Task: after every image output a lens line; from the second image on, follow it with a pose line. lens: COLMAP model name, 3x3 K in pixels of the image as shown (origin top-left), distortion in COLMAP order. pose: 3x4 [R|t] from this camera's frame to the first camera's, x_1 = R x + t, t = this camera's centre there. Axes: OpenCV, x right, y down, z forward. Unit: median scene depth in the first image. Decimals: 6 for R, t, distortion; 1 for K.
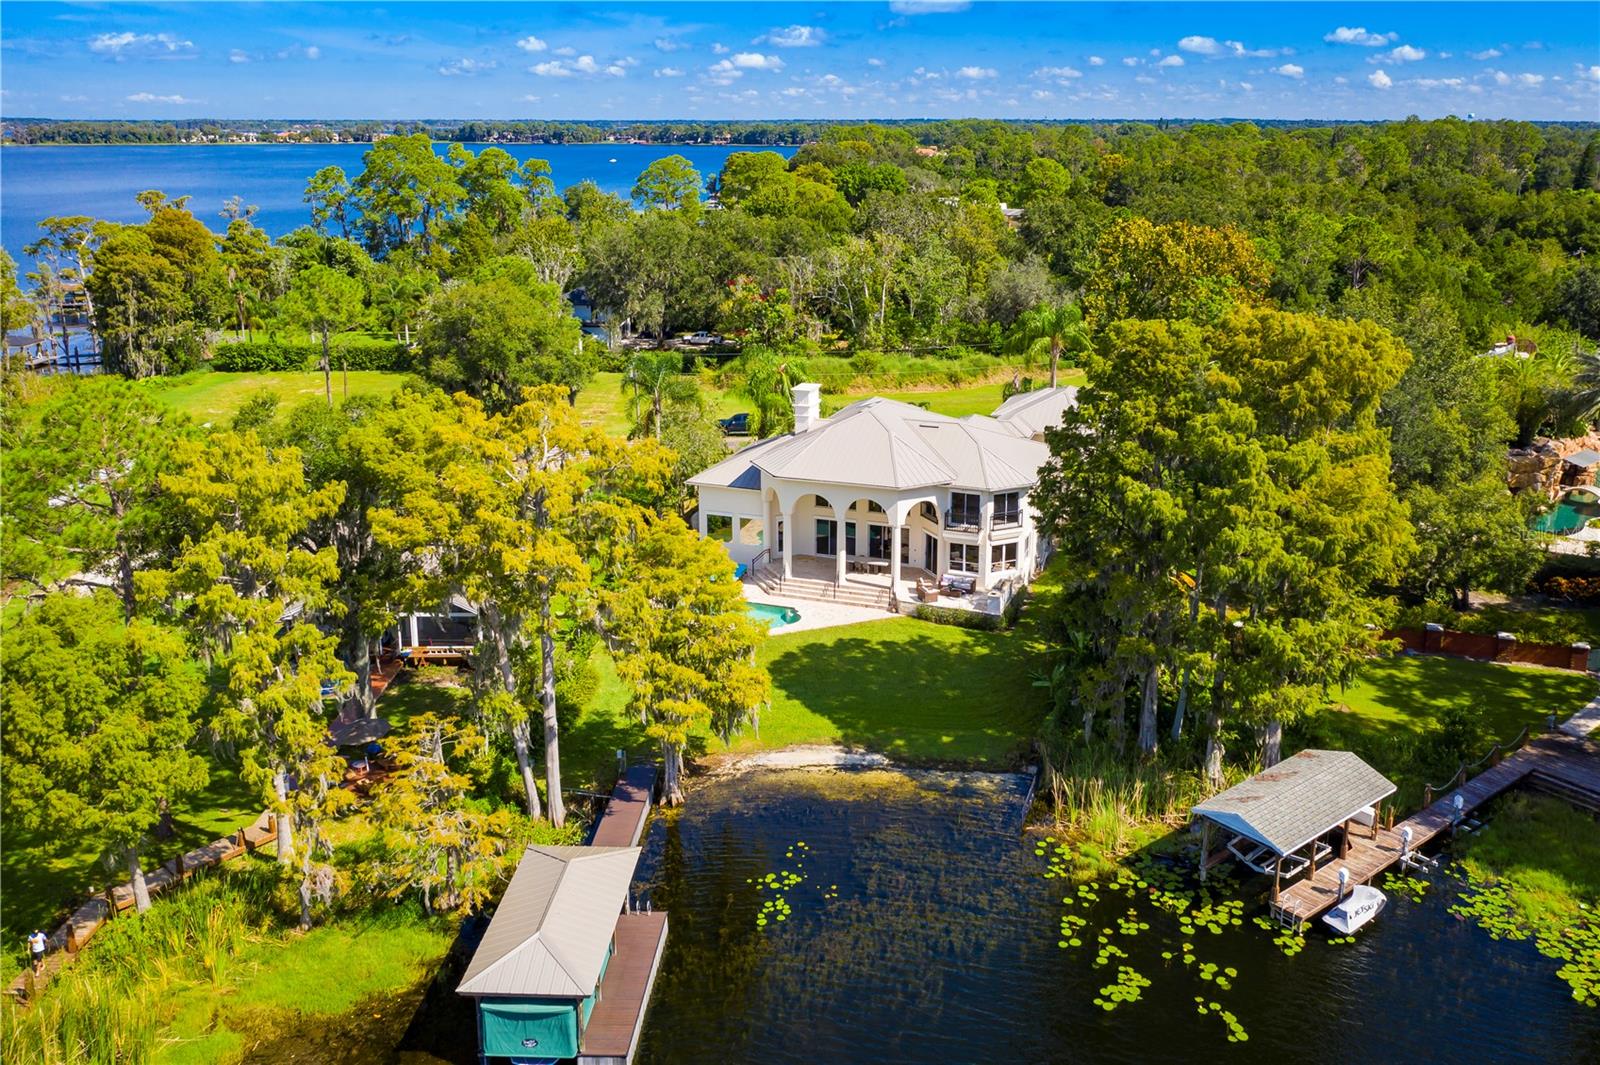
lens RADIAL K [[1287.9, 0, 799.5], [0, 1287.9, 530.8], [0, 0, 1]] dist [-0.016030, 0.019070]
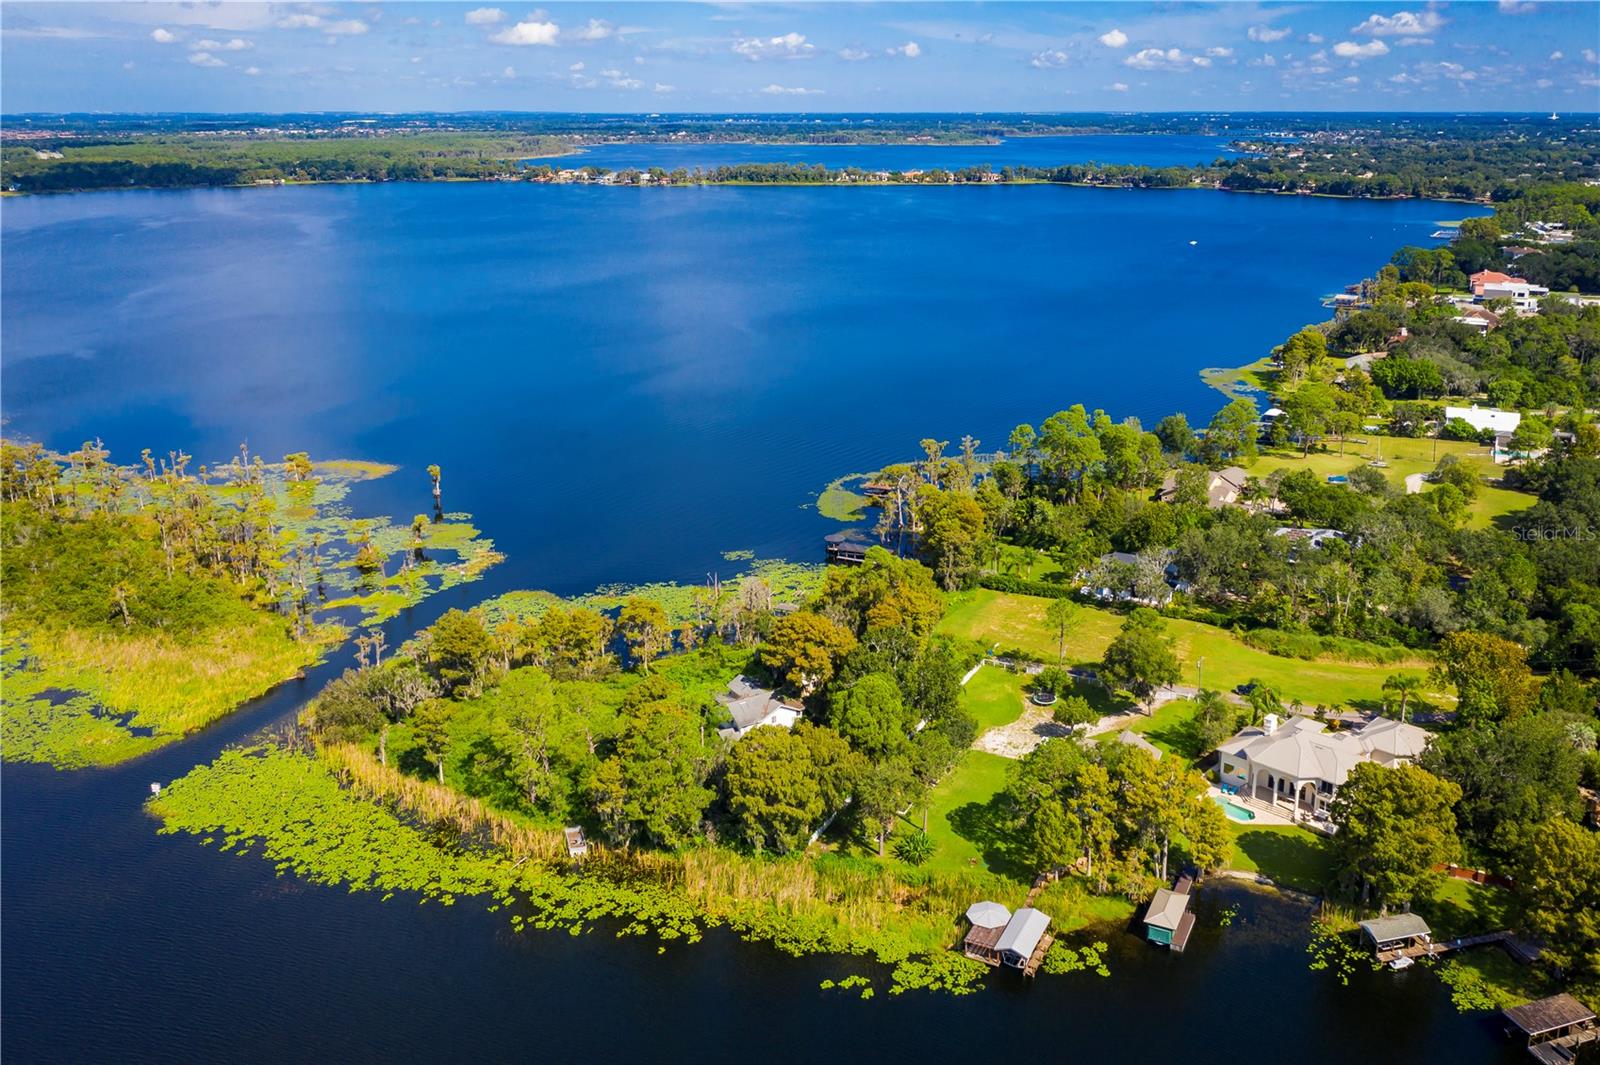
lens RADIAL K [[1287.9, 0, 782.0], [0, 1287.9, 422.8], [0, 0, 1]] dist [-0.016030, 0.019070]
pose [[0.903452, 0.087166, -0.419733, 0.161432], [-0.110818, 0.993317, -0.032246, -0.551758], [0.414117, 0.075647, 0.907075, -1.896110]]
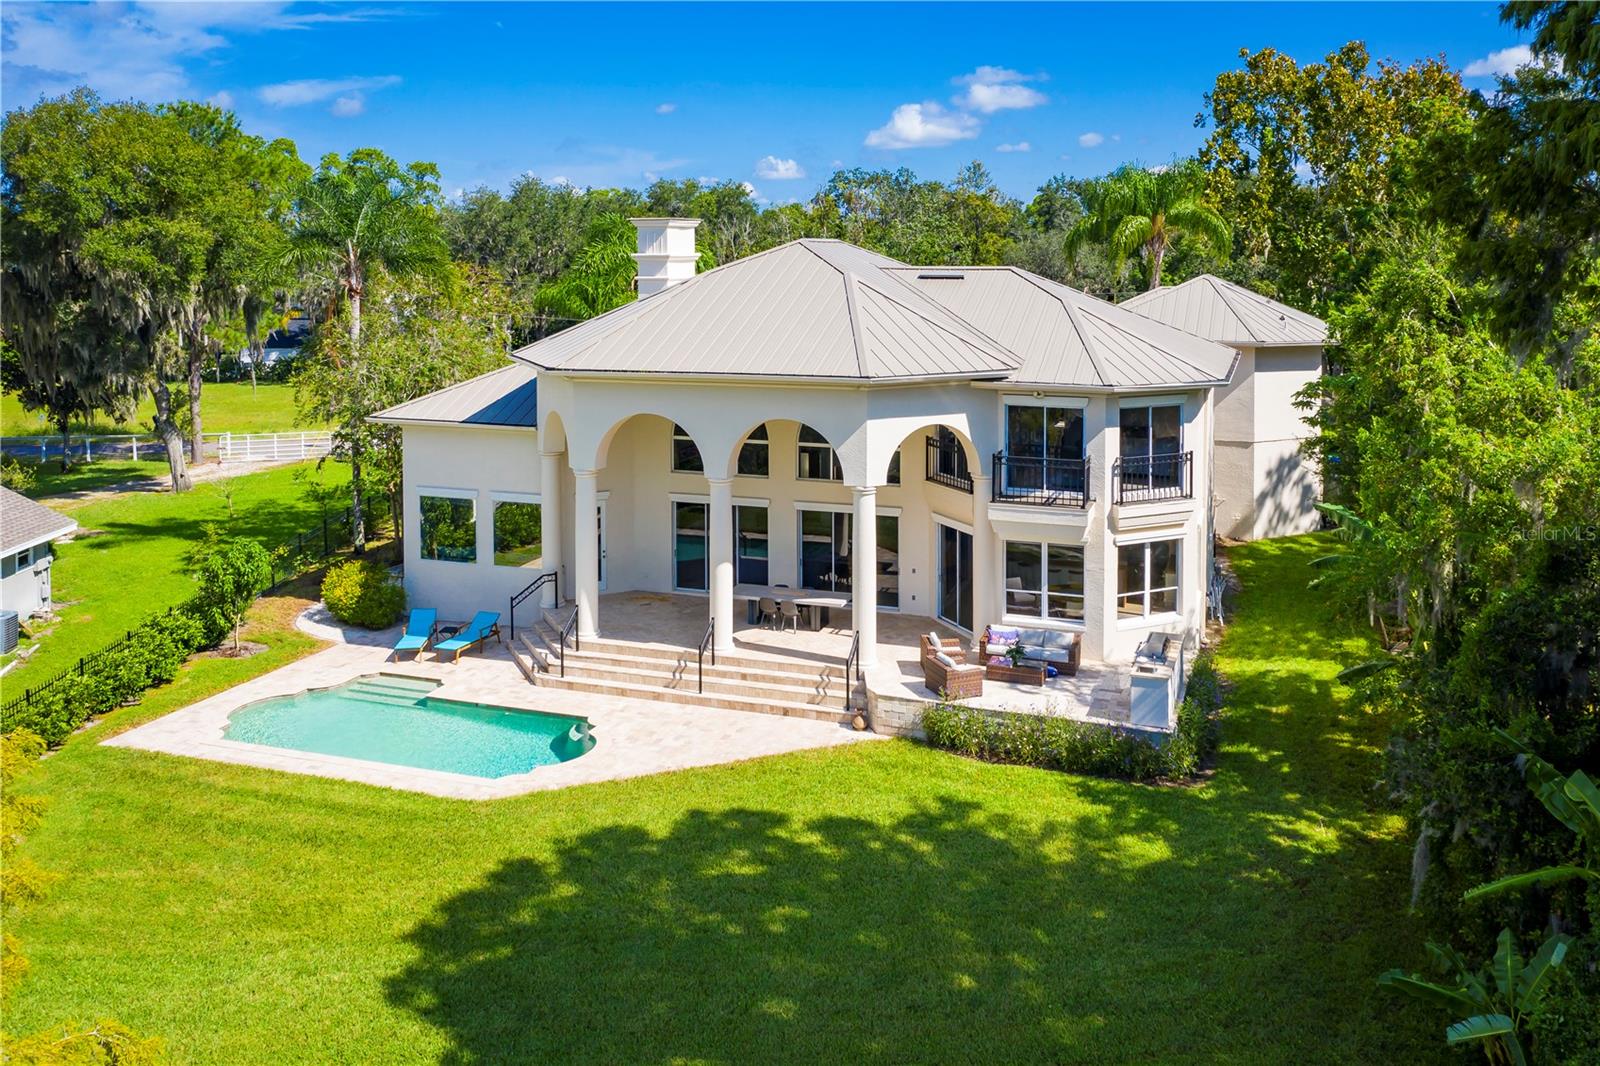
lens RADIAL K [[1287.9, 0, 789.5], [0, 1287.9, 424.3], [0, 0, 1]] dist [-0.016030, 0.019070]
pose [[0.999957, -0.005754, 0.007319, 0.051385], [0.006983, 0.983464, -0.180968, 0.044626], [-0.006156, 0.181012, 0.983462, 0.633226]]
